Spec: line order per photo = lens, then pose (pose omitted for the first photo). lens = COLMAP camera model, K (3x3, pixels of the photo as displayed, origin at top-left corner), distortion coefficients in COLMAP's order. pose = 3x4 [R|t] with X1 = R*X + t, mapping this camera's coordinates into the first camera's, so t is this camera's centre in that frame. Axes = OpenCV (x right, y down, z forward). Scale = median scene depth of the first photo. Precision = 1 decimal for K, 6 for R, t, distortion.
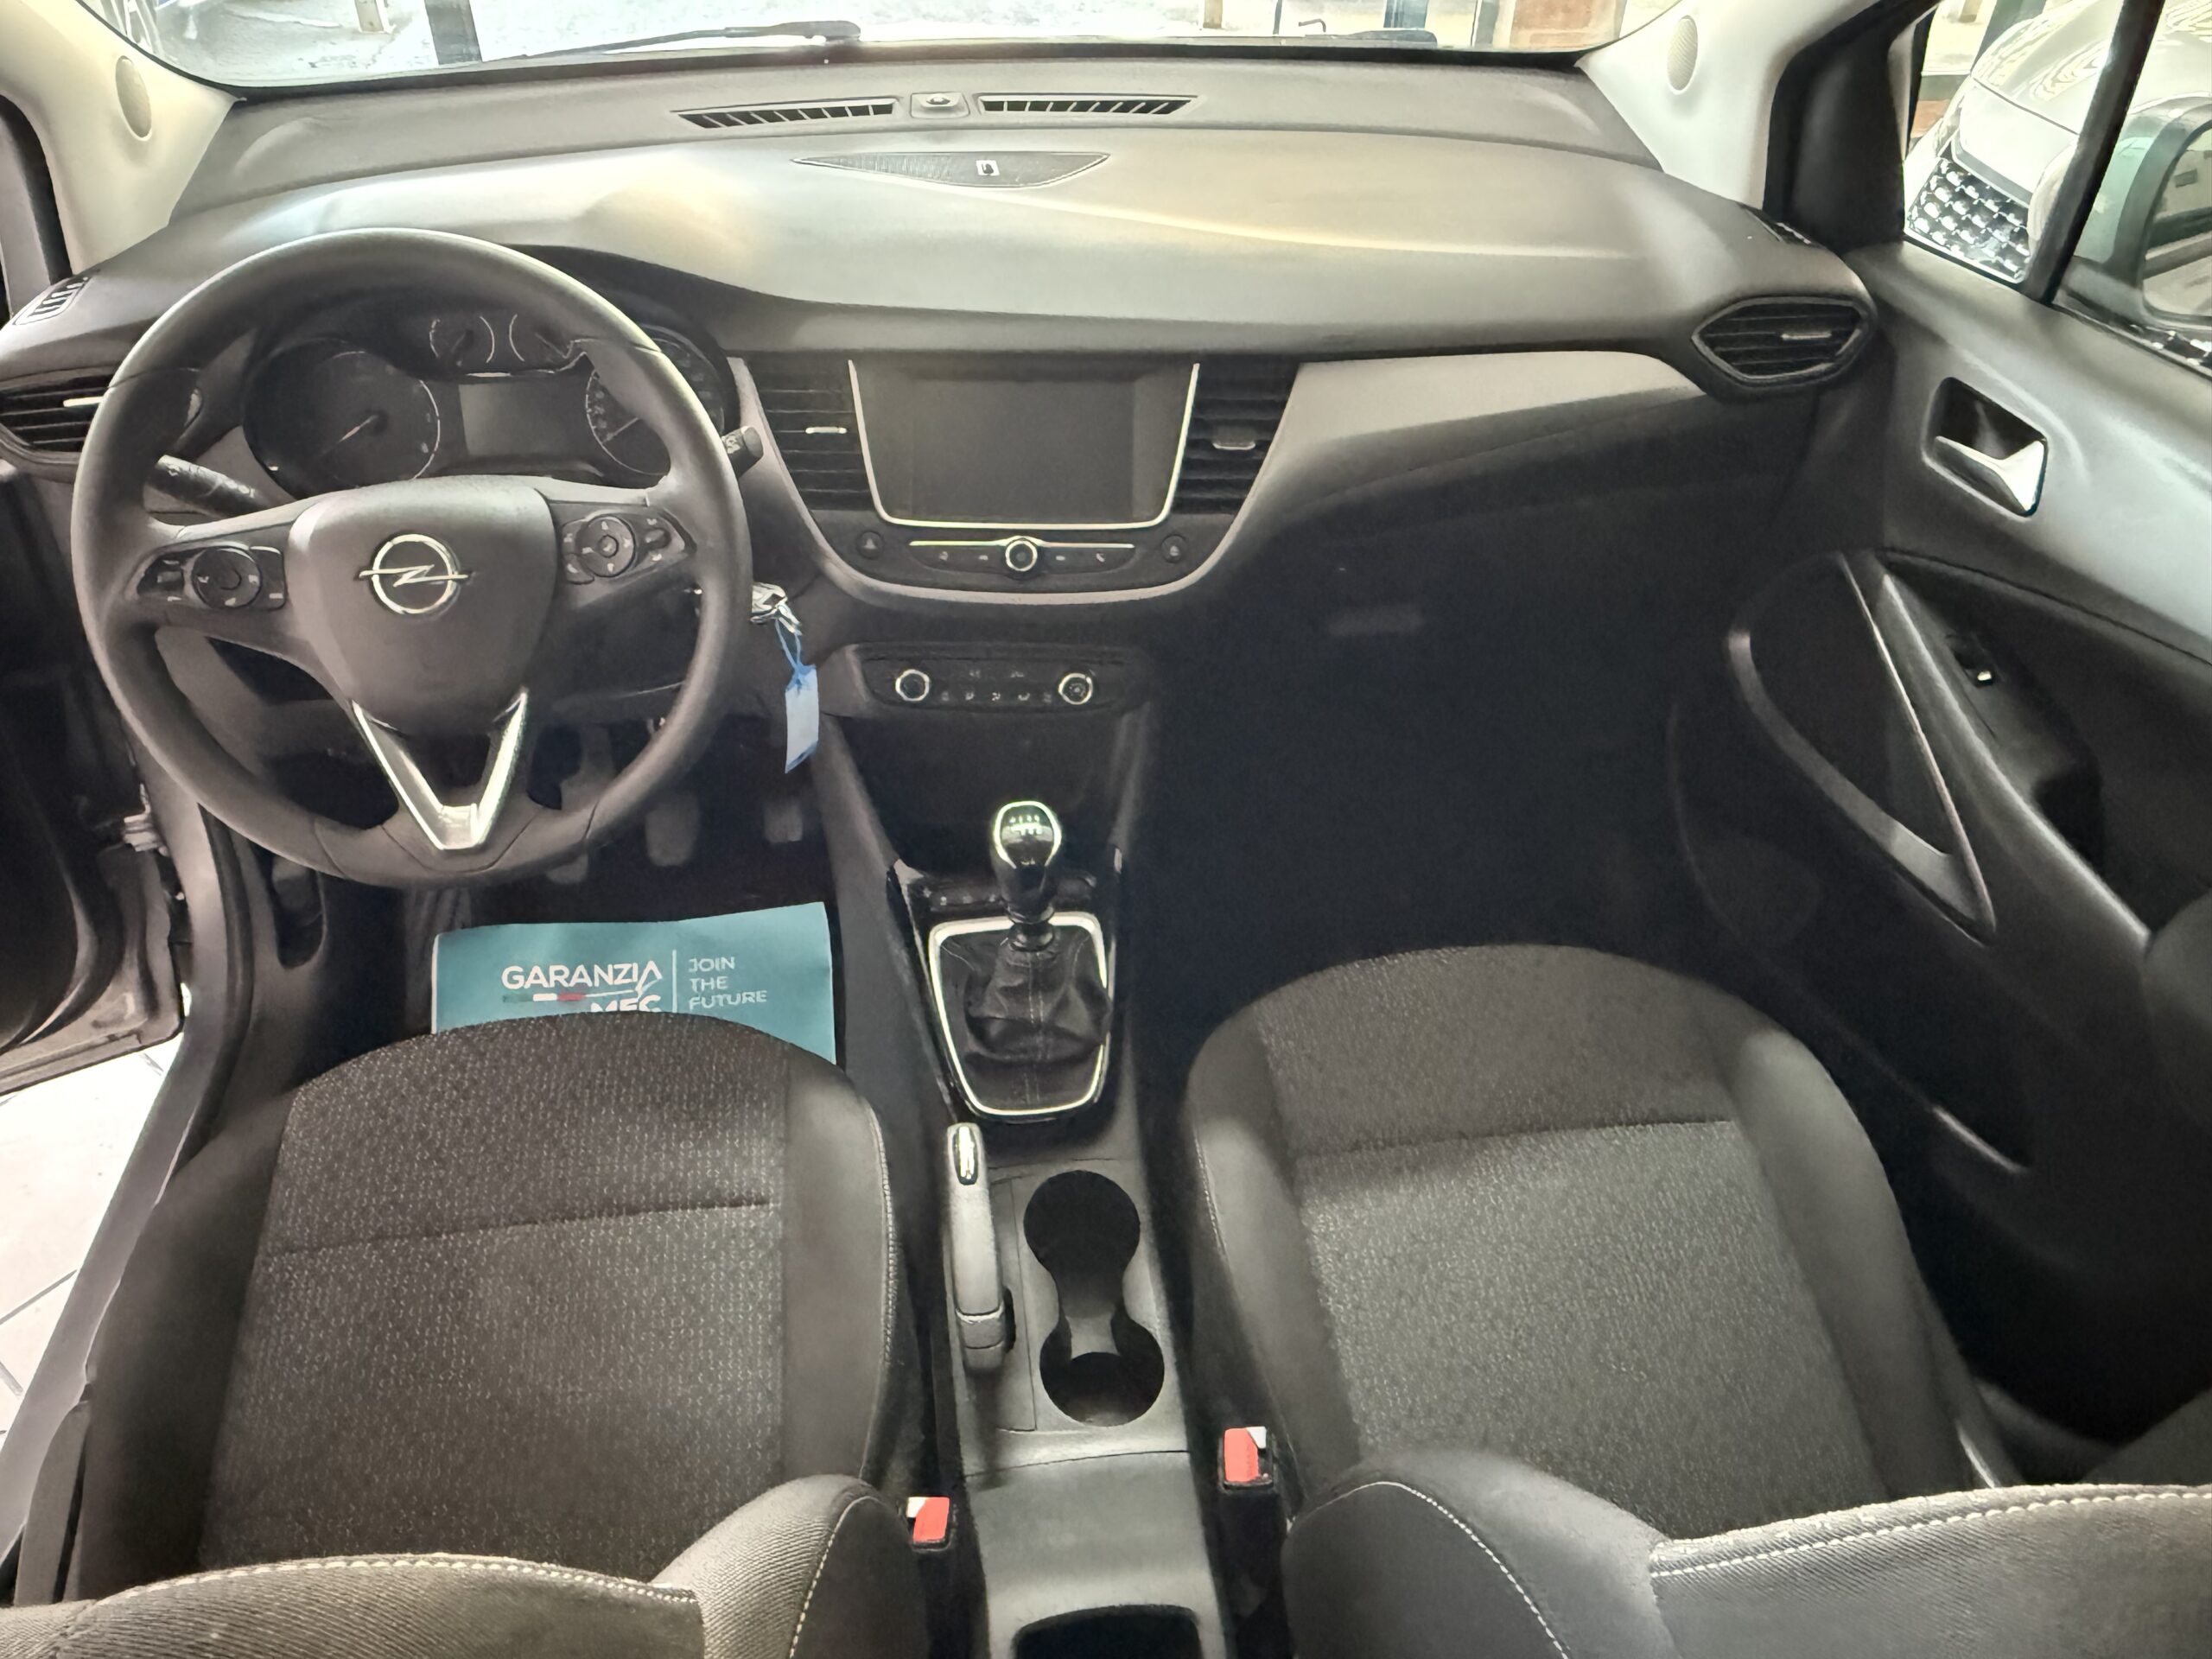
lens RADIAL K [[1526.4, 0, 1086.7], [0, 1526.4, 843.9], [0, 0, 1]] dist [-0.005316, 0.006559]
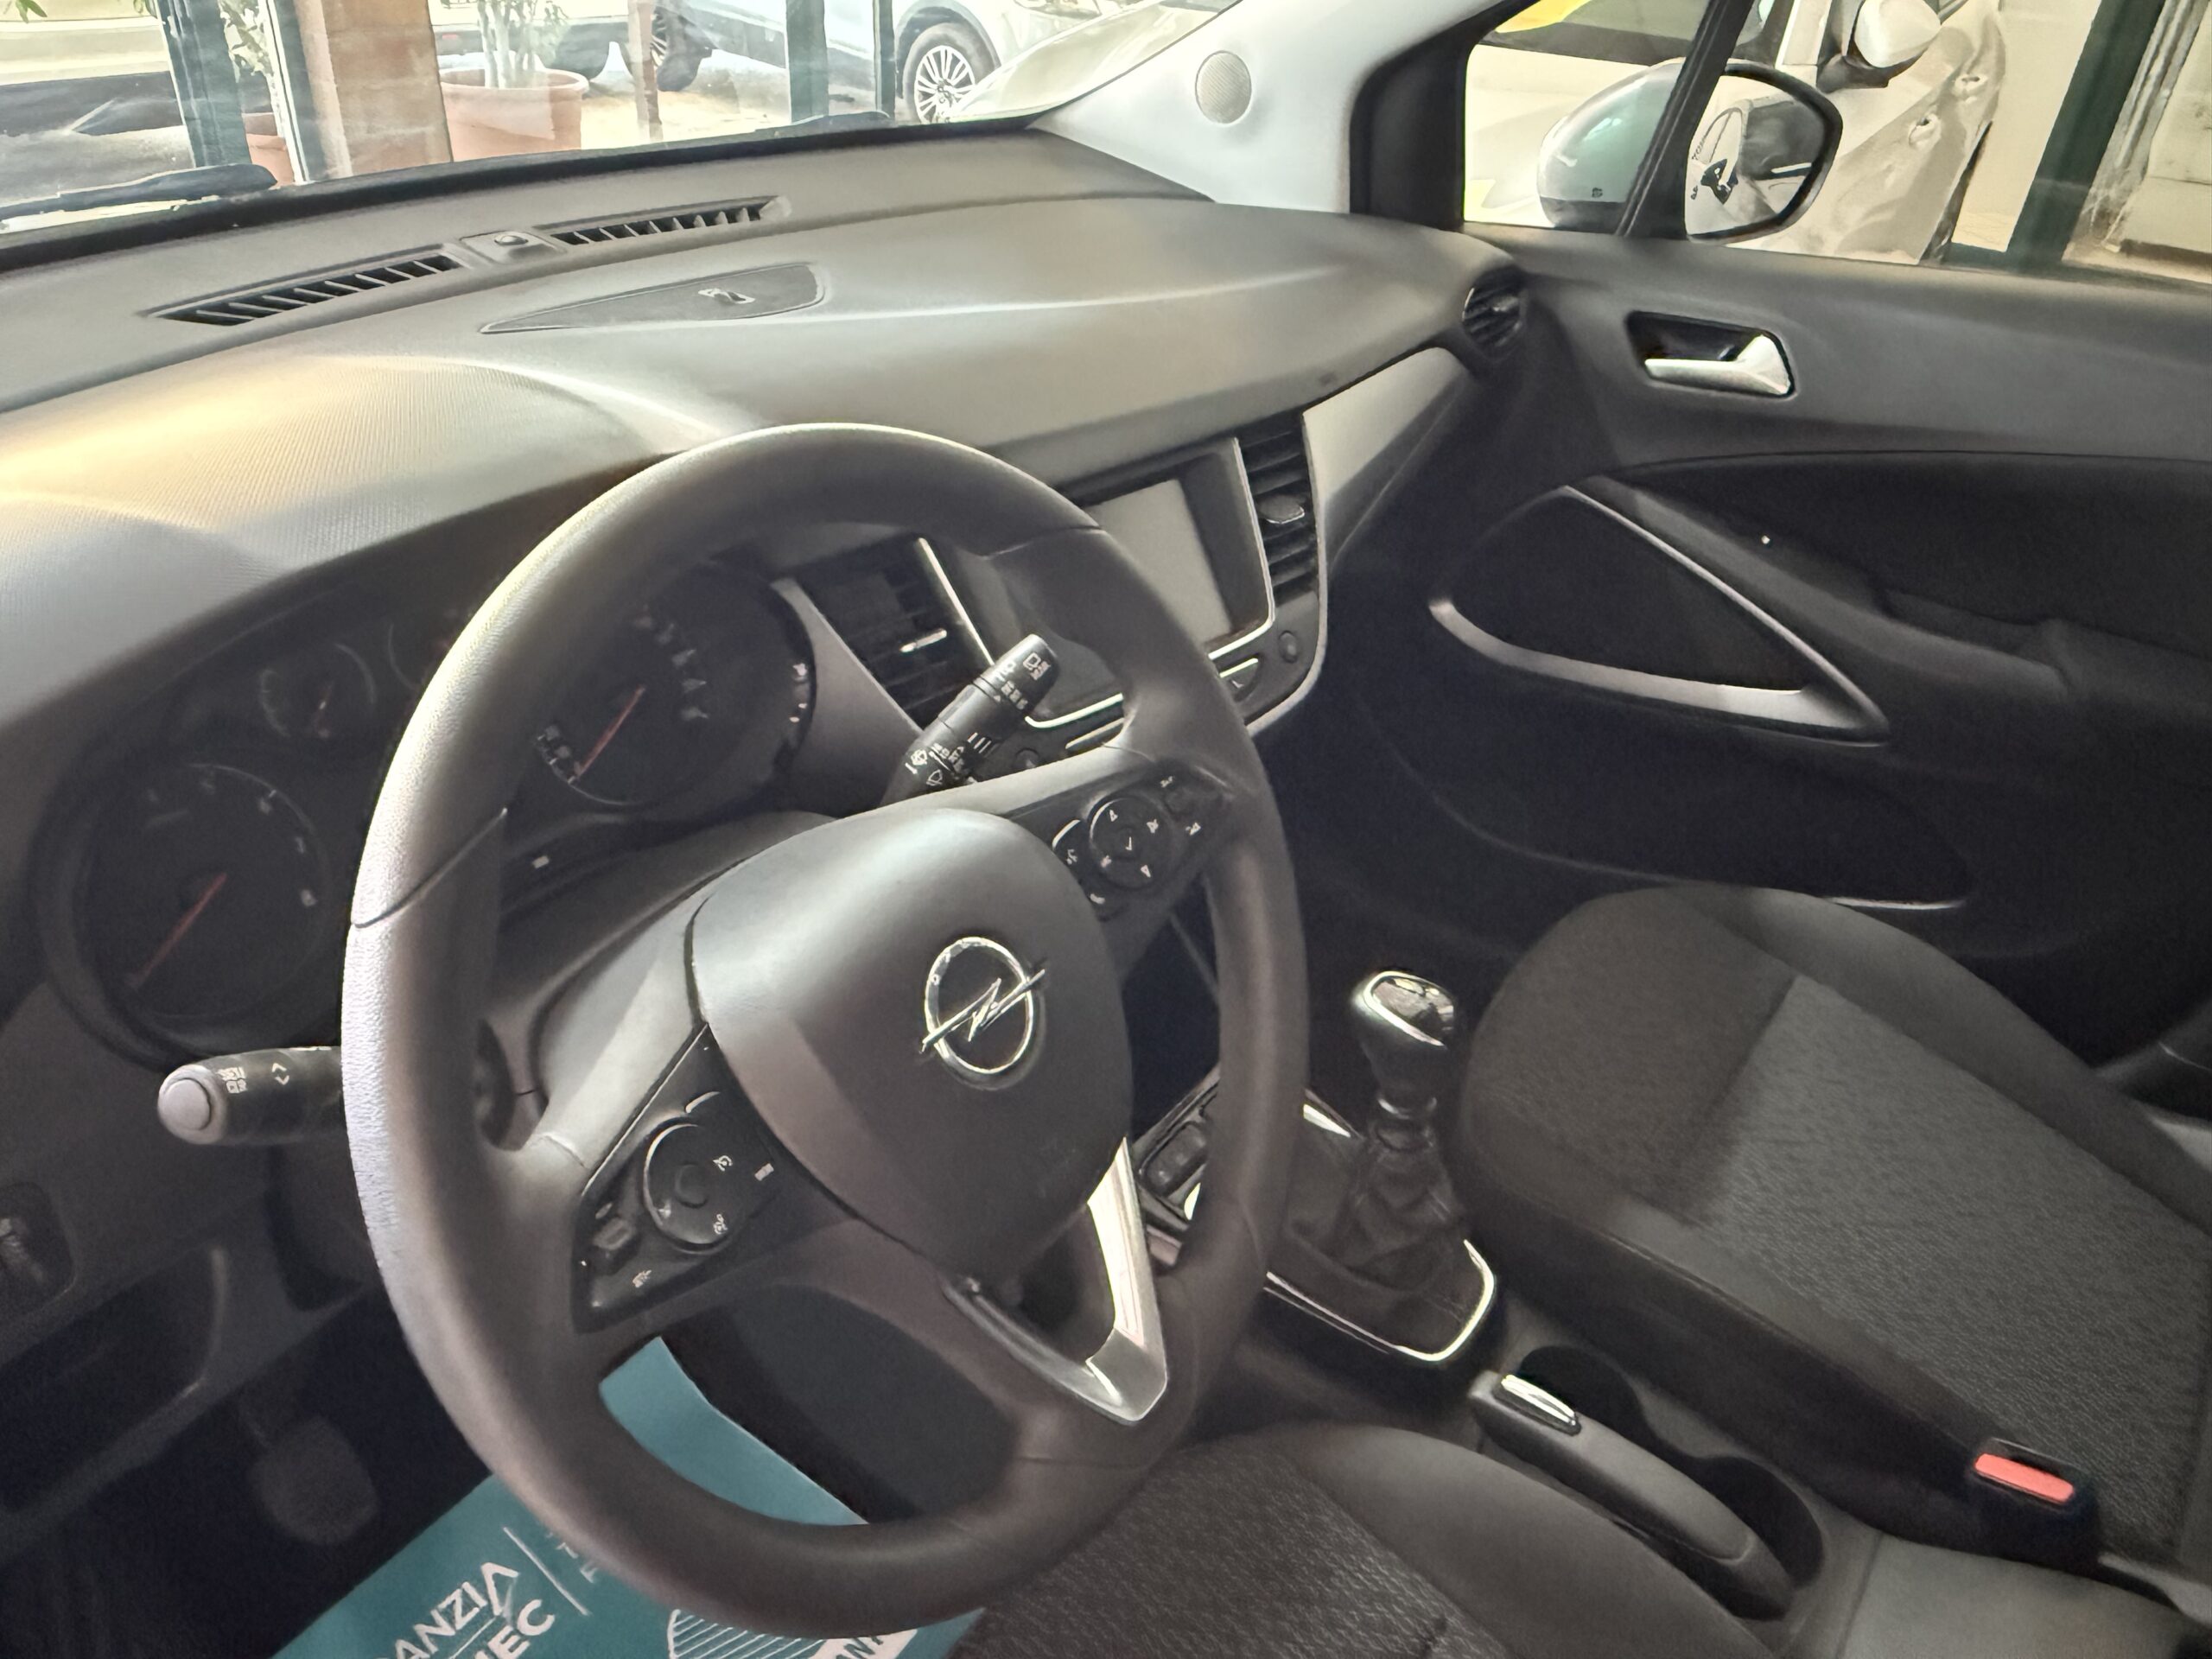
lens RADIAL K [[1526.4, 0, 1042.2], [0, 1526.4, 858.0], [0, 0, 1]] dist [-0.005316, 0.006559]
pose [[0.703690, -0.378434, 0.601338, -0.588044], [0.428620, 0.901107, 0.065511, -0.200638], [-0.566662, 0.211646, 0.796304, 0.422511]]
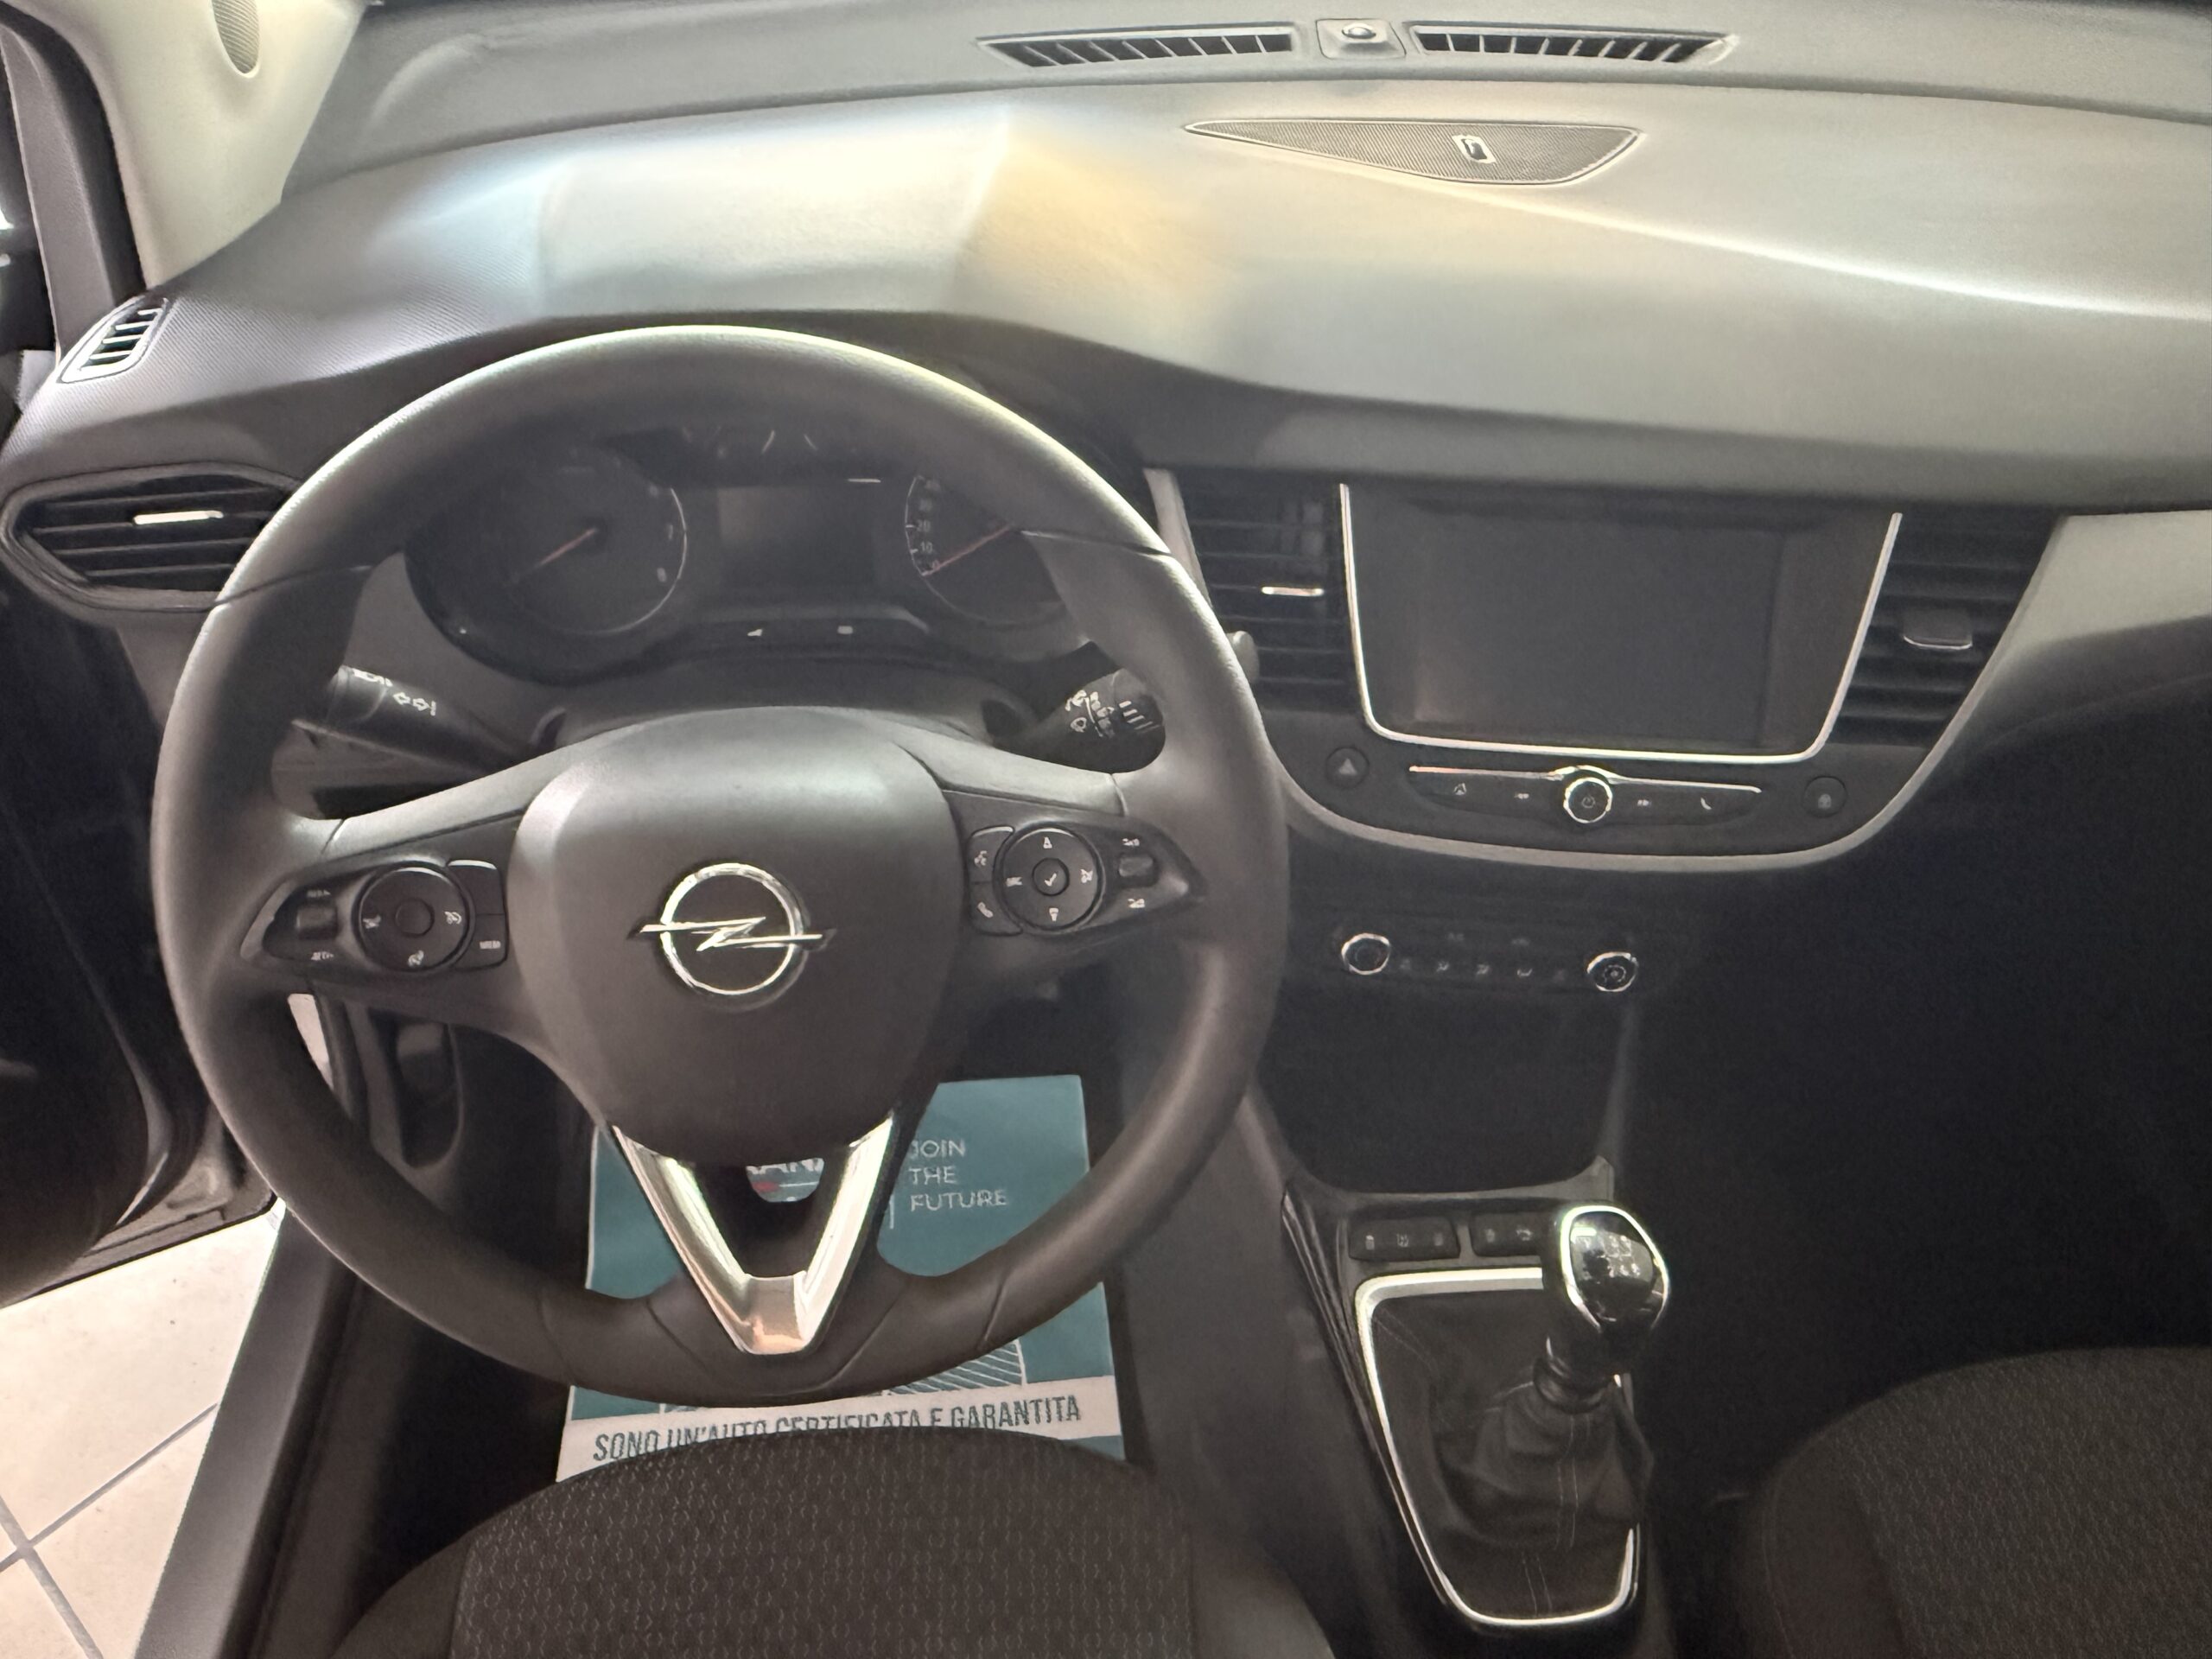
lens RADIAL K [[1526.4, 0, 1070.9], [0, 1526.4, 849.1], [0, 0, 1]] dist [-0.005316, 0.006559]
pose [[0.998230, 0.048482, -0.034454, -0.233708], [-0.045782, 0.996113, 0.075253, -0.203891], [0.037968, -0.073542, 0.996569, 0.343523]]
